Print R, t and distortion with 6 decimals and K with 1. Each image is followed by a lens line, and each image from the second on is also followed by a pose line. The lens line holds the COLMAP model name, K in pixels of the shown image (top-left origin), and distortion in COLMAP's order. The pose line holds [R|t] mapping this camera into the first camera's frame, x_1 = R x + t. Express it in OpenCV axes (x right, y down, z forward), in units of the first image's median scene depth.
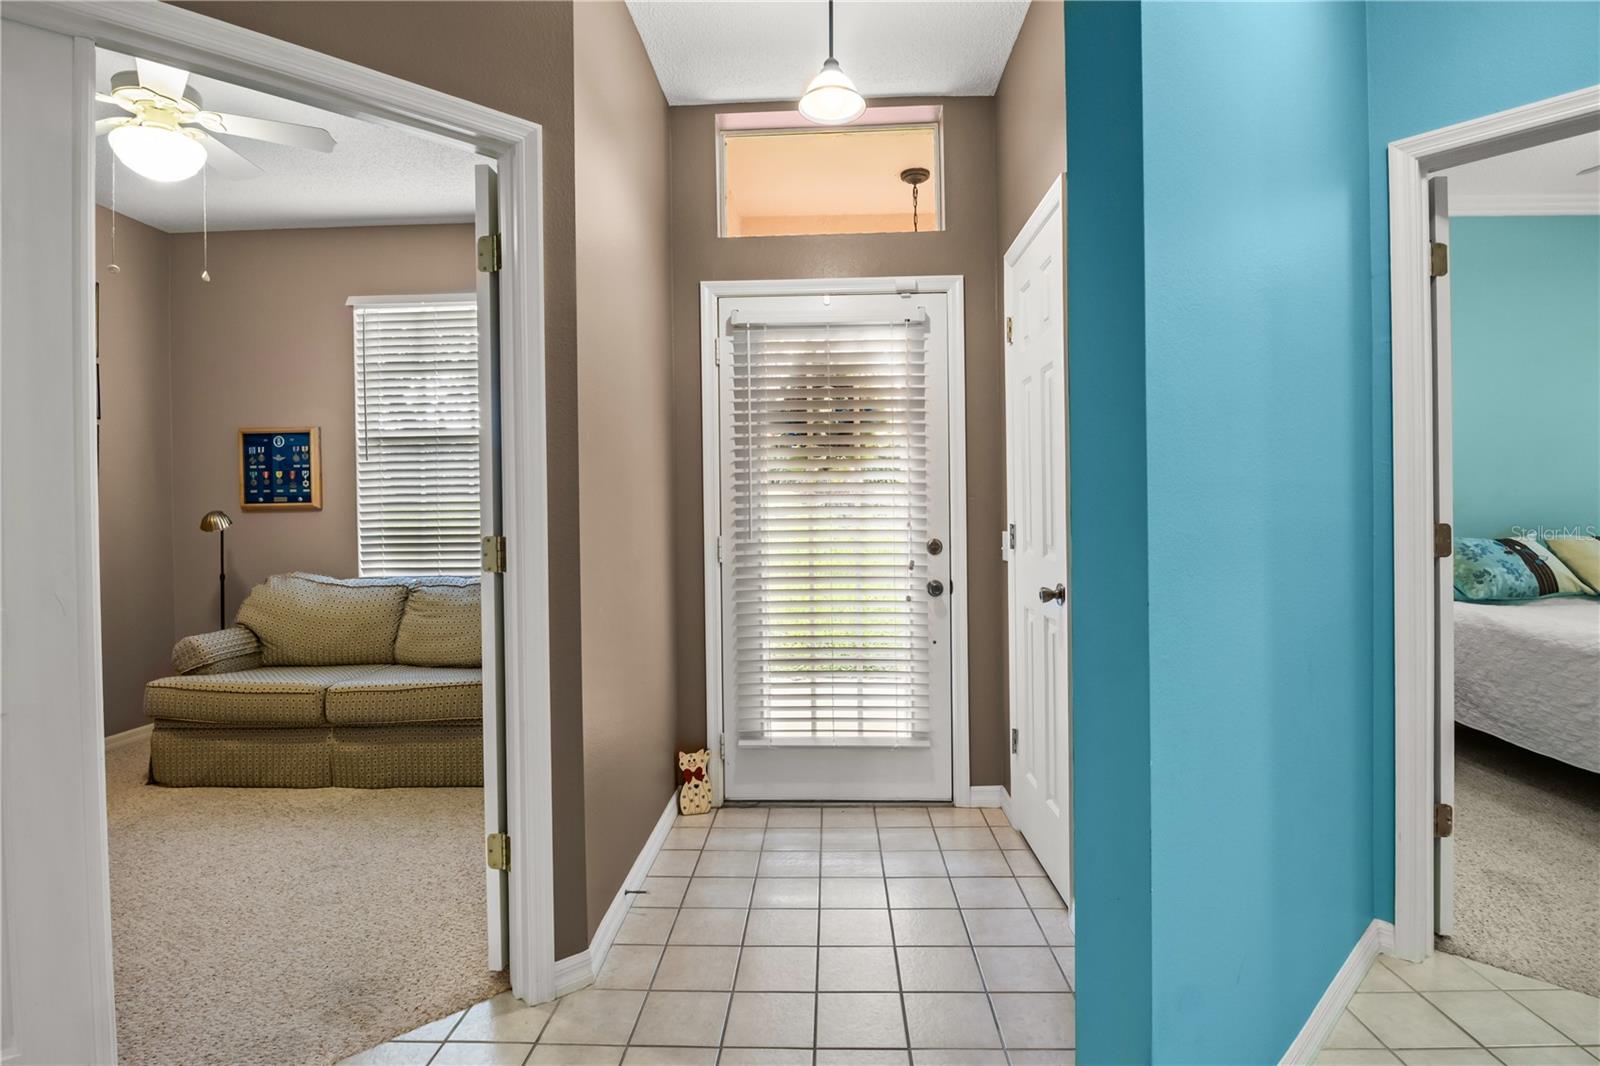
lens RADIAL K [[802.0, 0, 797.8], [0, 802.0, 519.5], [0, 0, 1]] dist [-0.015834, -0.001785]
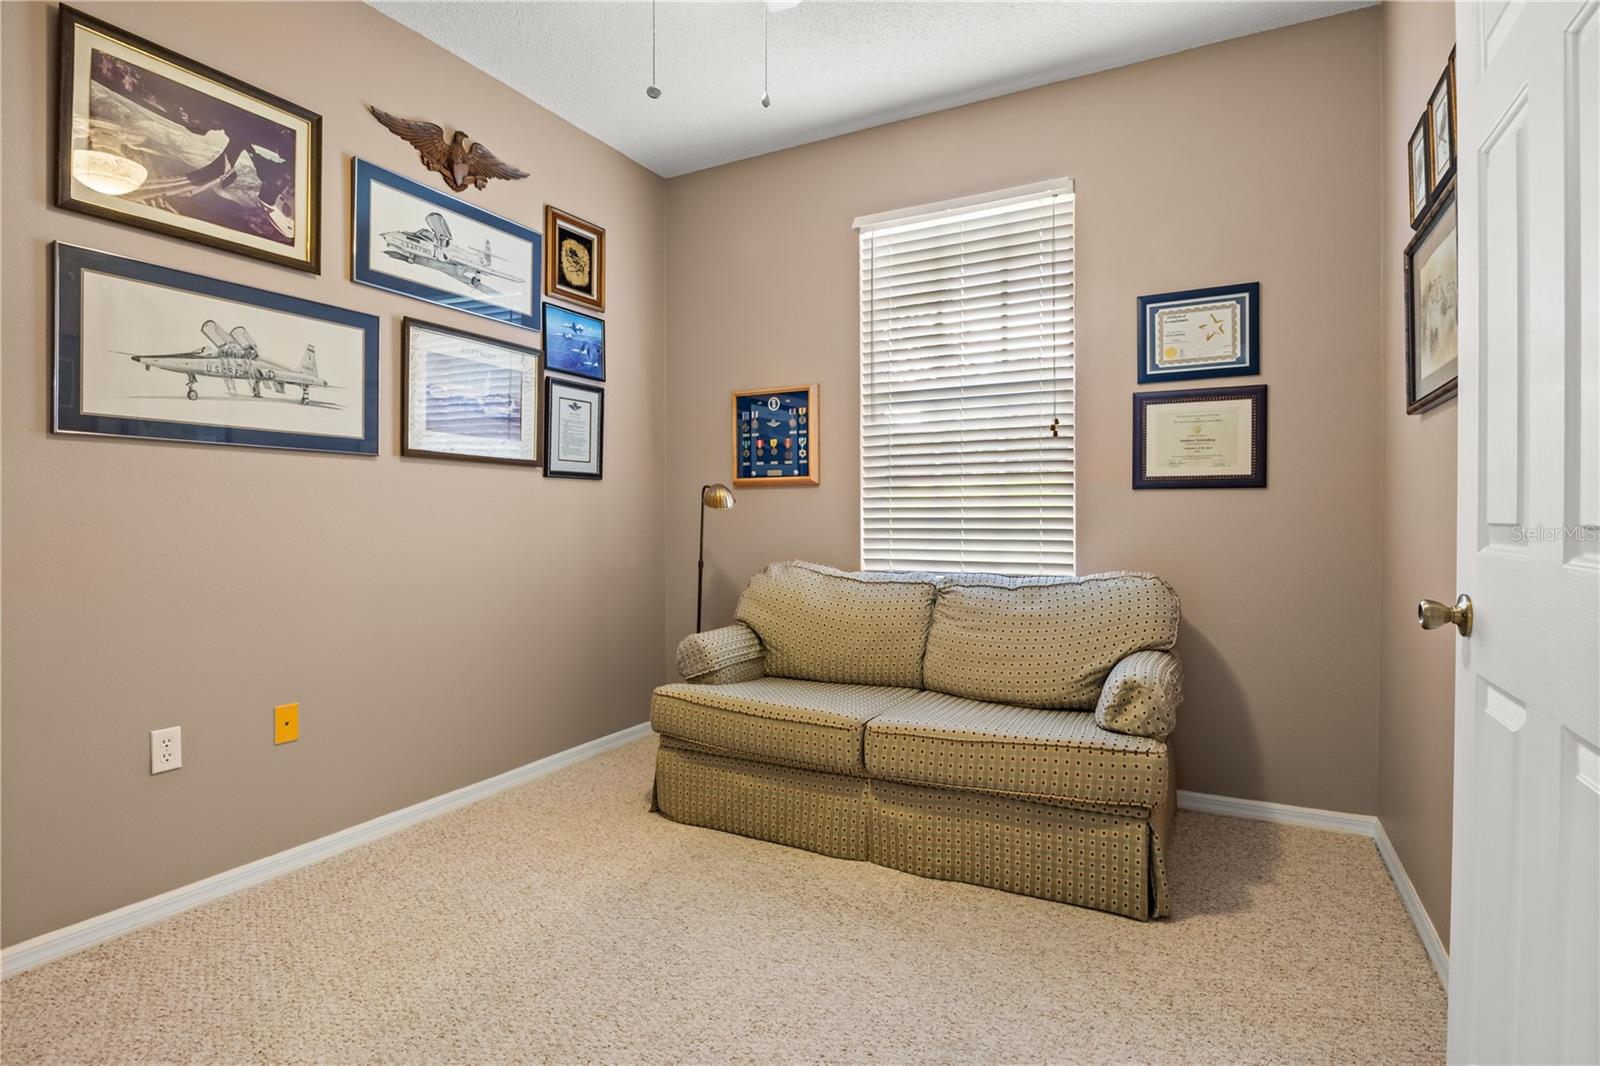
lens RADIAL K [[802.0, 0, 801.2], [0, 802.0, 527.7], [0, 0, 1]] dist [-0.015834, -0.001785]
pose [[0.899908, 0.019868, -0.435626, -0.328810], [-0.015195, 0.999784, 0.014208, 0.025650], [0.435814, -0.006167, 0.900016, 0.324693]]
